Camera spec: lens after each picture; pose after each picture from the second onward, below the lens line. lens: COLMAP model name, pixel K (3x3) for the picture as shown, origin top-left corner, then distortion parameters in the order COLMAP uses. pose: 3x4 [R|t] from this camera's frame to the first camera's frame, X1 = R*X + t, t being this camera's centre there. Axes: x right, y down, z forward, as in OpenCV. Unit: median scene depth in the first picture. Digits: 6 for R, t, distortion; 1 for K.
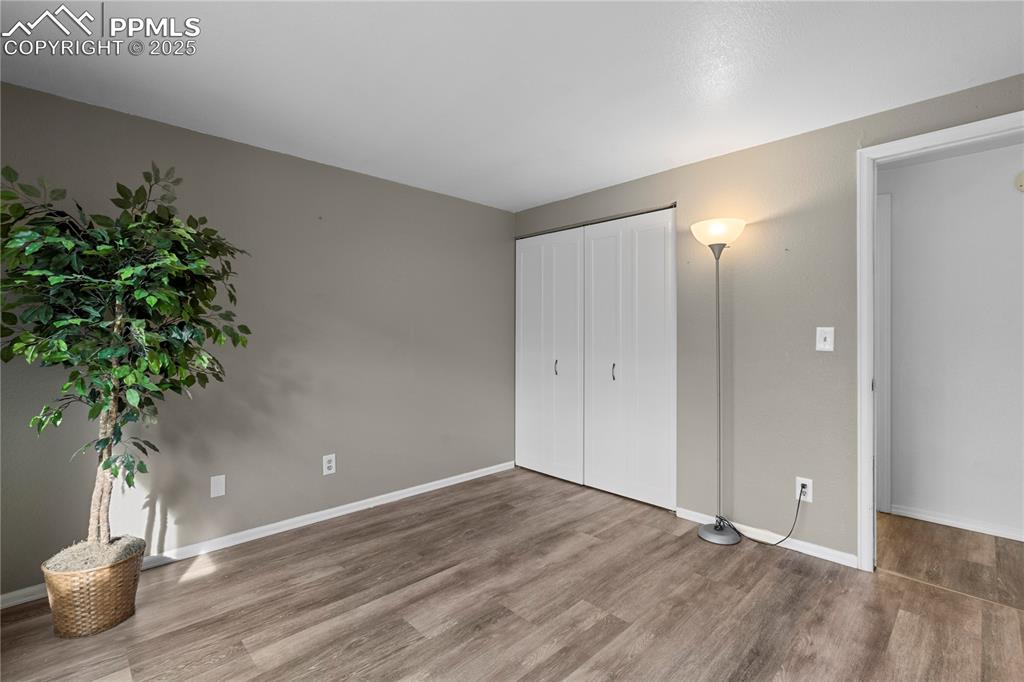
lens RADIAL K [[455.1, 0, 508.9], [0, 455.1, 341.9], [0, 0, 1]] dist [-0.002015, -0.000596]
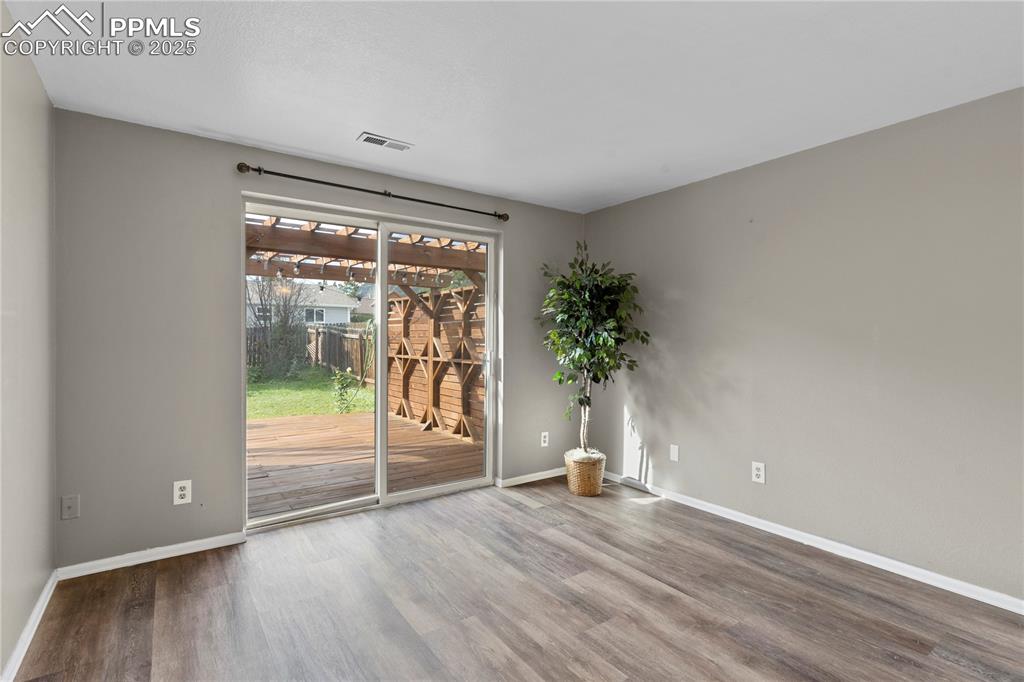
lens RADIAL K [[465.3, 0, 508.1], [0, 465.3, 344.1], [0, 0, 1]] dist [-0.004266, -0.000092]
pose [[-0.124965, 0.013657, -0.992067, 0.795342], [-0.020317, 0.999660, 0.016321, -0.009802], [0.991953, 0.022195, -0.124645, 0.724113]]
